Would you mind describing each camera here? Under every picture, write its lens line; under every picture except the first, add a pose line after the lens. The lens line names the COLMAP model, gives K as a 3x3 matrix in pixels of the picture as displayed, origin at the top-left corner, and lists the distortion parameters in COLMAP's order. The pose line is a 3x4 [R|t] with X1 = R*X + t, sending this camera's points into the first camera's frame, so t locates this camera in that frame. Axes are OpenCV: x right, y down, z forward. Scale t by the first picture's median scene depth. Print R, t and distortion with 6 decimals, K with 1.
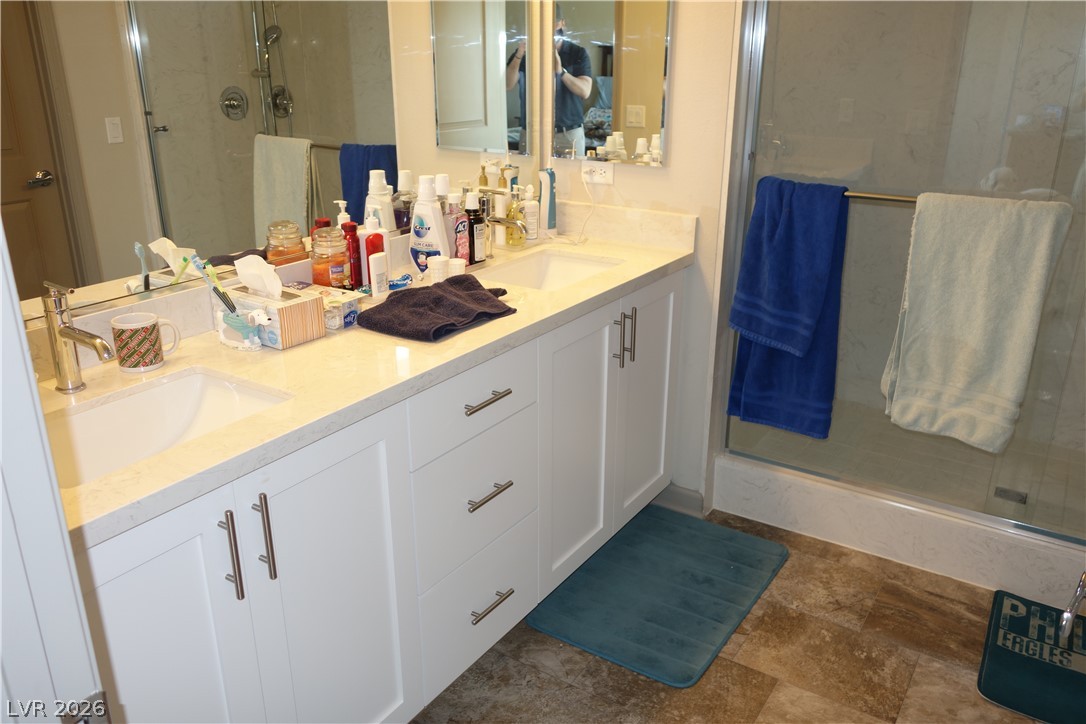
lens RADIAL K [[850.2, 0, 543.0], [0, 850.2, 362.0], [0, 0, 1]] dist [0.003475, -0.003569]
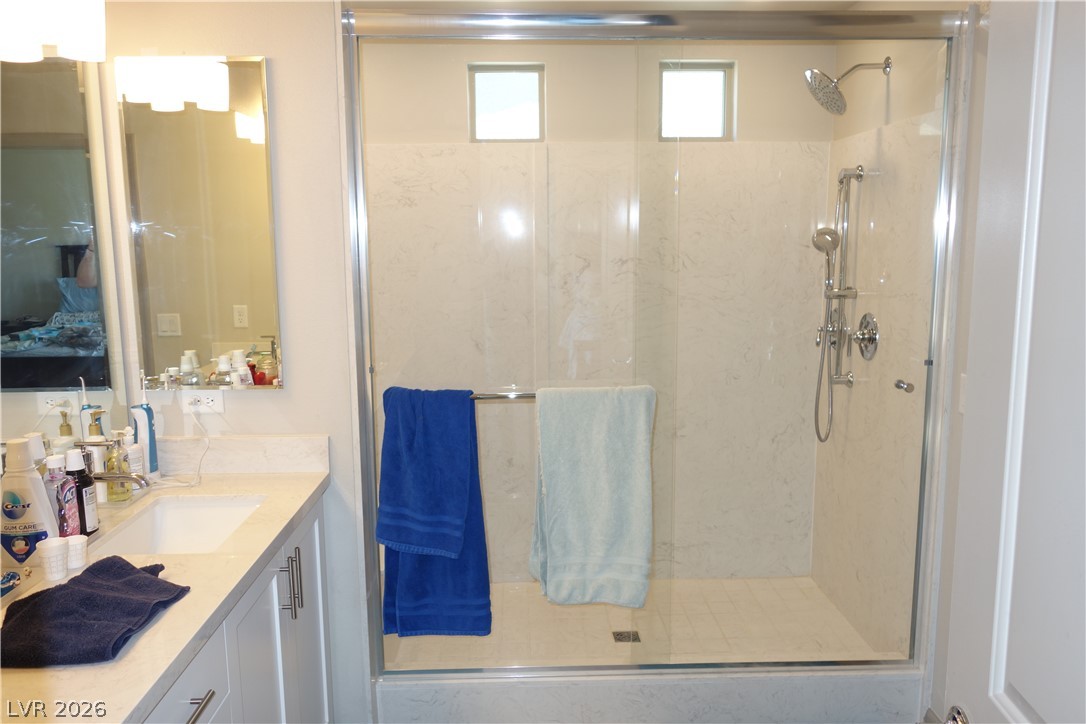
lens RADIAL K [[850.2, 0, 543.0], [0, 850.2, 362.0], [0, 0, 1]] dist [0.003475, -0.003569]
pose [[0.823499, -0.096508, 0.559050, -0.160741], [0.208367, 0.968004, -0.139827, -0.073272], [-0.527668, 0.231635, 0.817259, 0.078095]]
